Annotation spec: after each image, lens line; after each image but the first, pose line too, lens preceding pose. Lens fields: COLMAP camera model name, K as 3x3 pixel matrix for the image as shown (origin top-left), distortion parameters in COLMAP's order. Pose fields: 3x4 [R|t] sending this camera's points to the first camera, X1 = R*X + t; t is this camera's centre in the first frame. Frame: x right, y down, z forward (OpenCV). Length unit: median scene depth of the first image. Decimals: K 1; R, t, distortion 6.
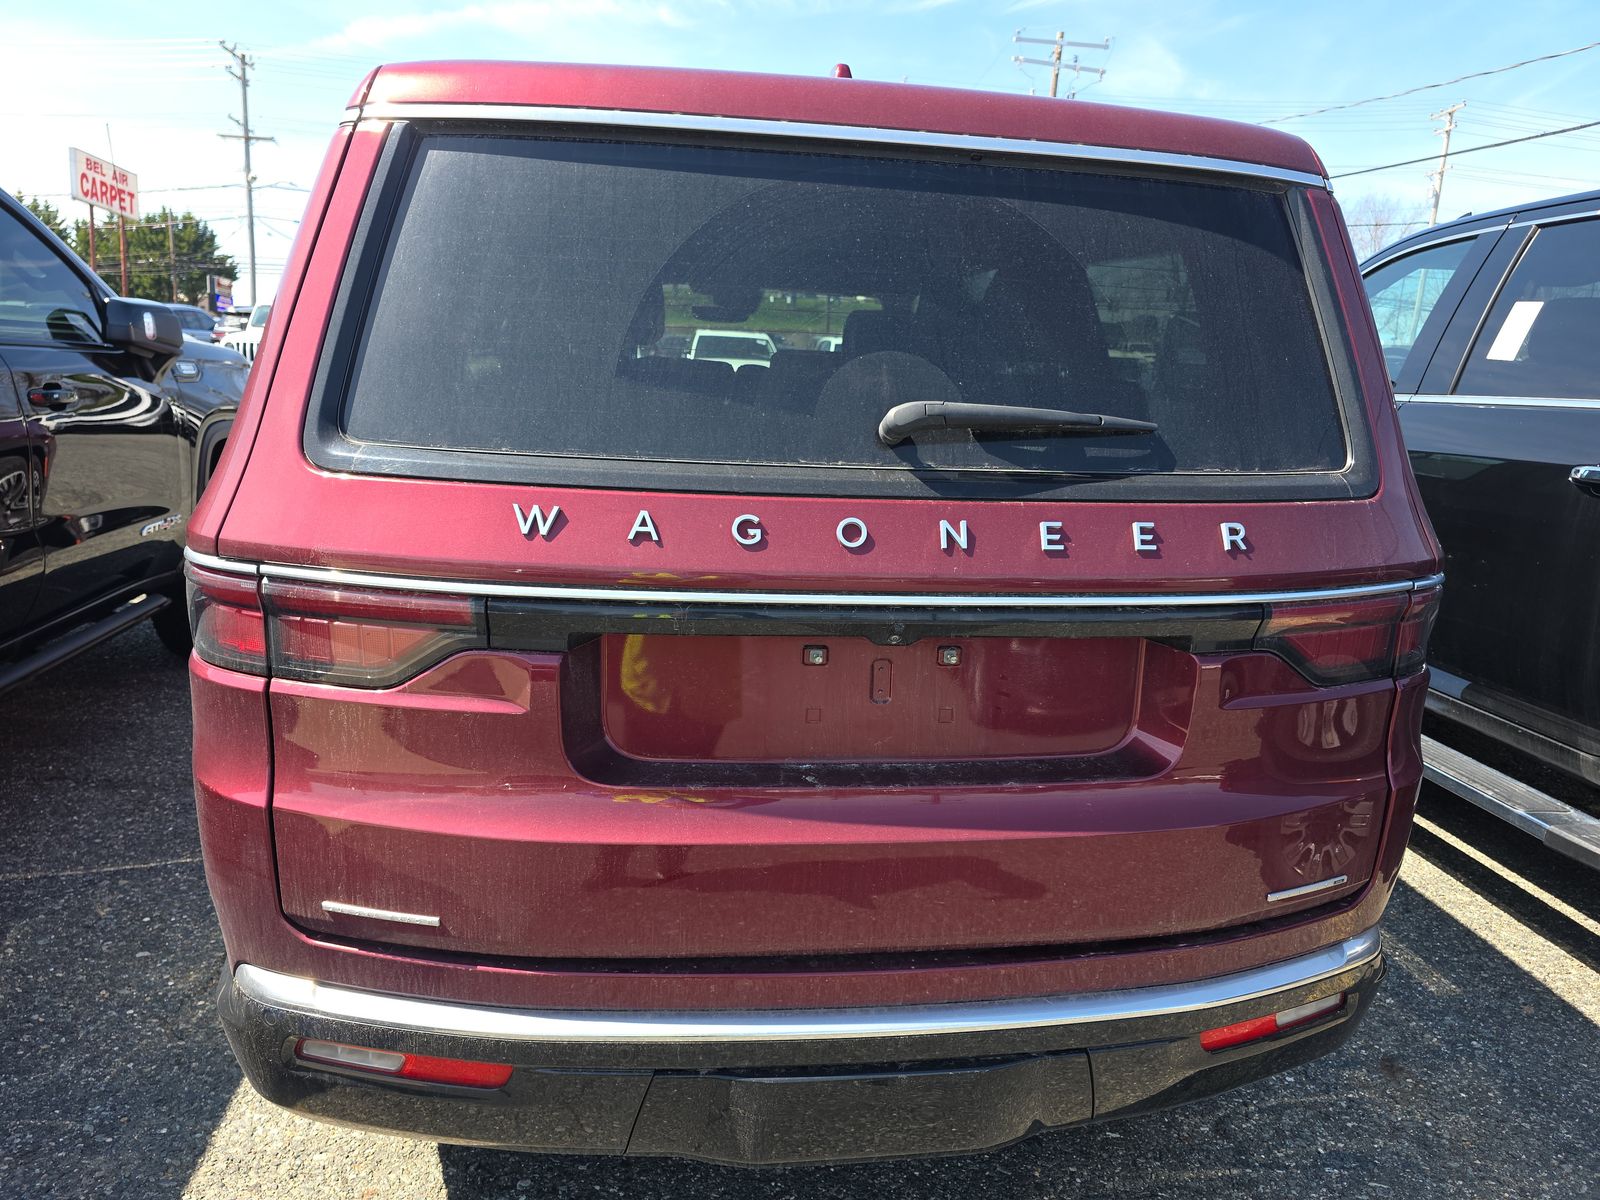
lens RADIAL K [[1073.9, 0, 801.7], [0, 1073.9, 597.8], [0, 0, 1]] dist [0.019663, -0.007122]
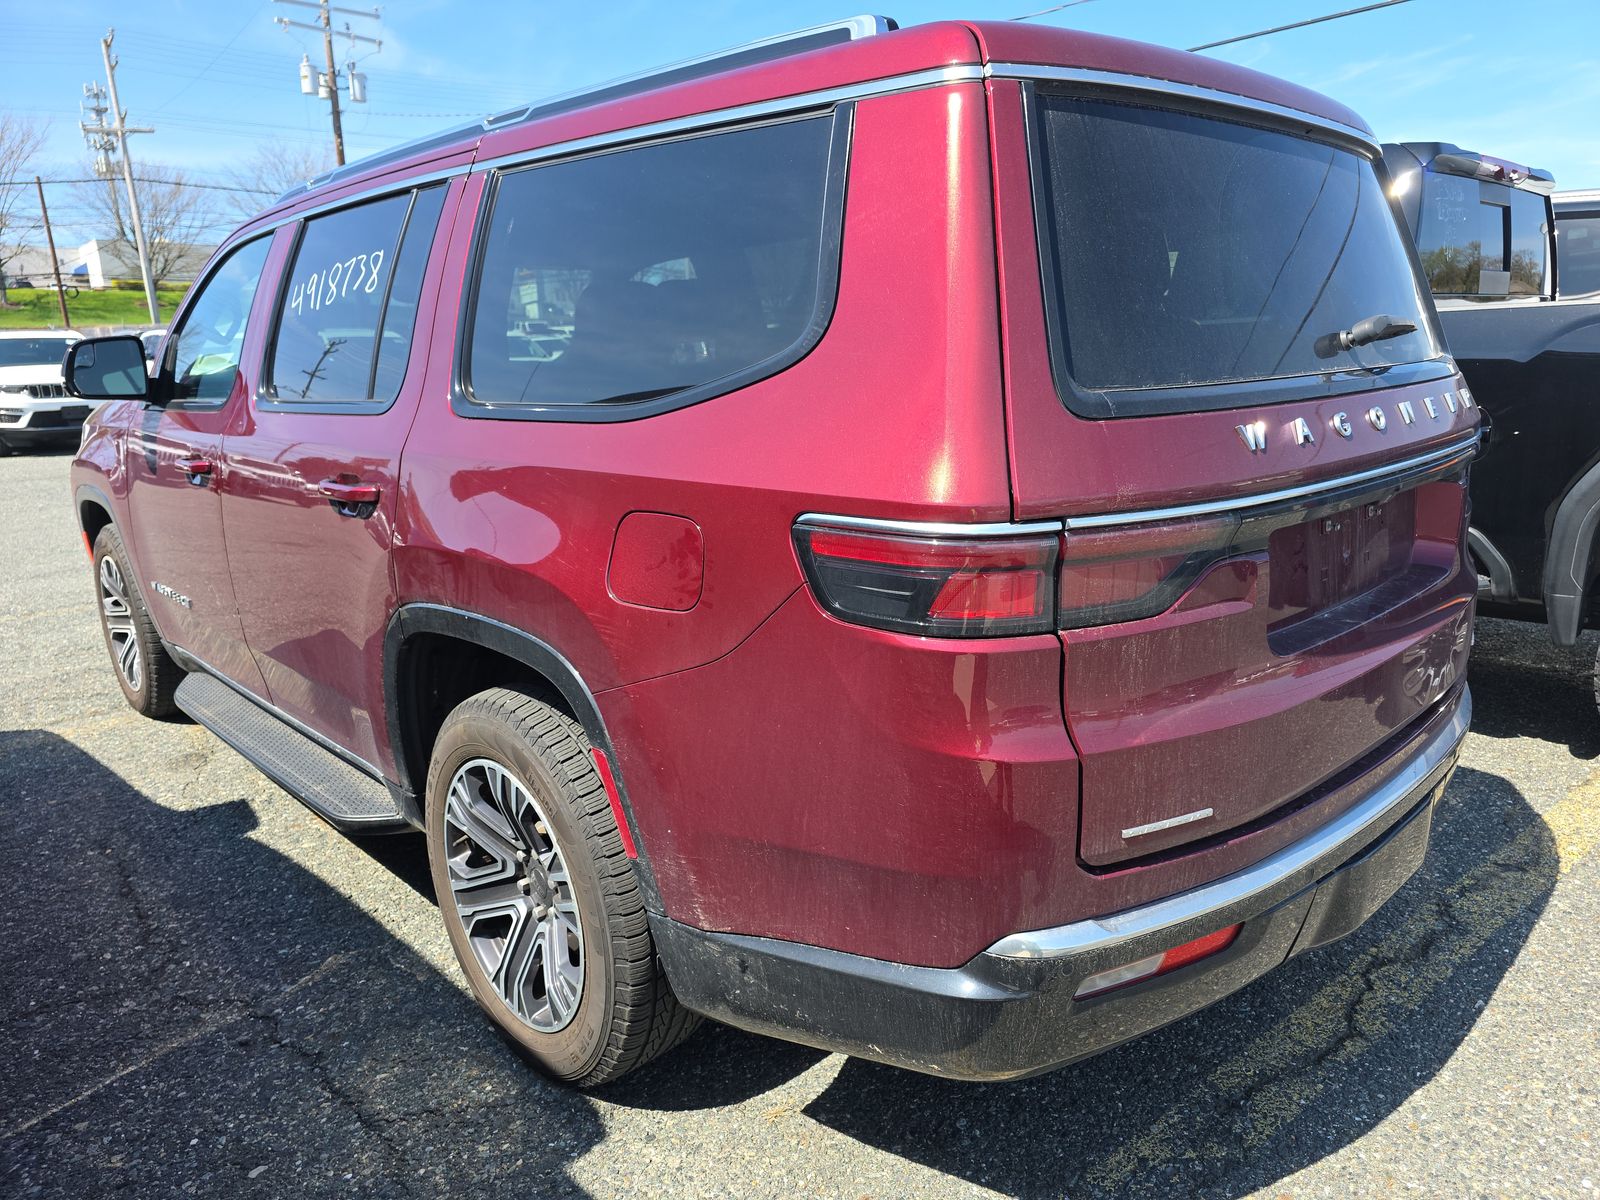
lens RADIAL K [[1073.9, 0, 800.2], [0, 1073.9, 603.2], [0, 0, 1]] dist [0.019663, -0.007122]
pose [[0.809512, -0.210185, 0.548191, -0.632256], [0.198234, 0.976738, 0.081765, -0.042791], [-0.552625, 0.042480, 0.832347, 0.149073]]
